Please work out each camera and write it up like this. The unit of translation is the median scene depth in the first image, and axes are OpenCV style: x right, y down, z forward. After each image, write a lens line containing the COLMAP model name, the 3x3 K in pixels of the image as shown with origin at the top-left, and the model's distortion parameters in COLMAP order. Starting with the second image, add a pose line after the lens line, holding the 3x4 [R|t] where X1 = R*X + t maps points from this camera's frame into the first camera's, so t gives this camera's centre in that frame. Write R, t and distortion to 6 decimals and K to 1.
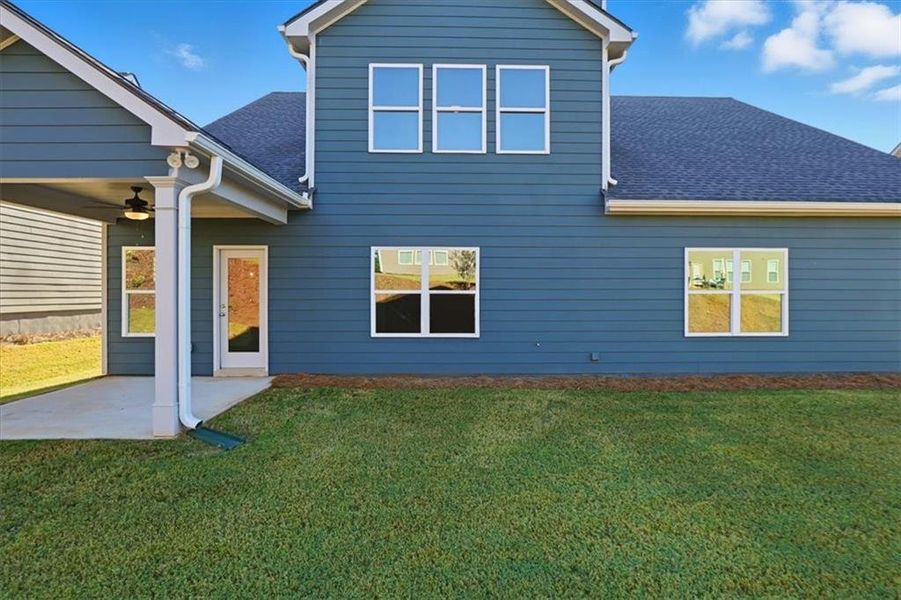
lens RADIAL K [[453.7, 0, 450.5], [0, 453.7, 300.0], [0, 0, 1]] dist [-0.003509, -0.000099]
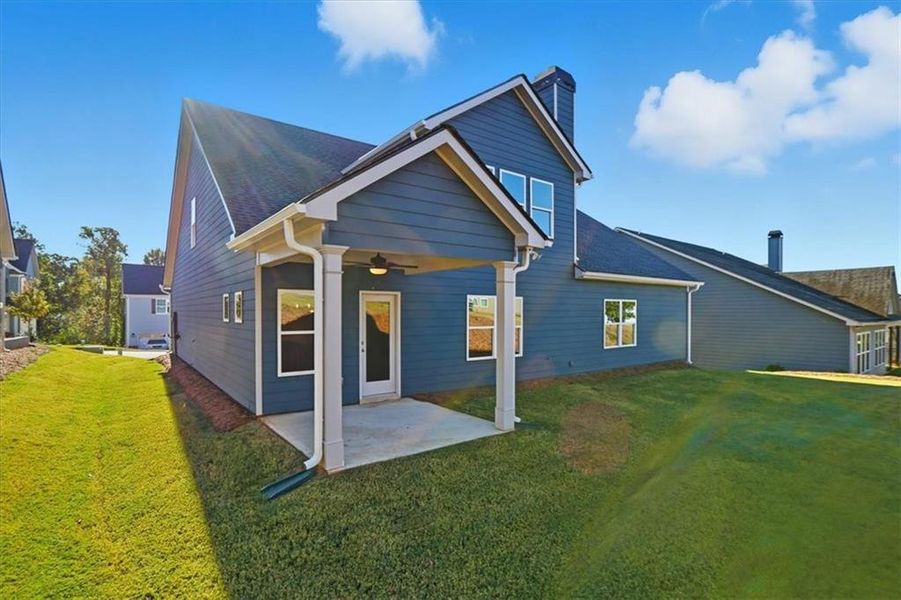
lens RADIAL K [[439.5, 0, 450.9], [0, 439.5, 313.5], [0, 0, 1]] dist [-0.001653, 0.000131]
pose [[0.810784, -0.002485, 0.585340, -0.983926], [0.002083, 0.999997, 0.001360, -0.062765], [-0.585341, 0.000117, 0.810787, -0.041665]]
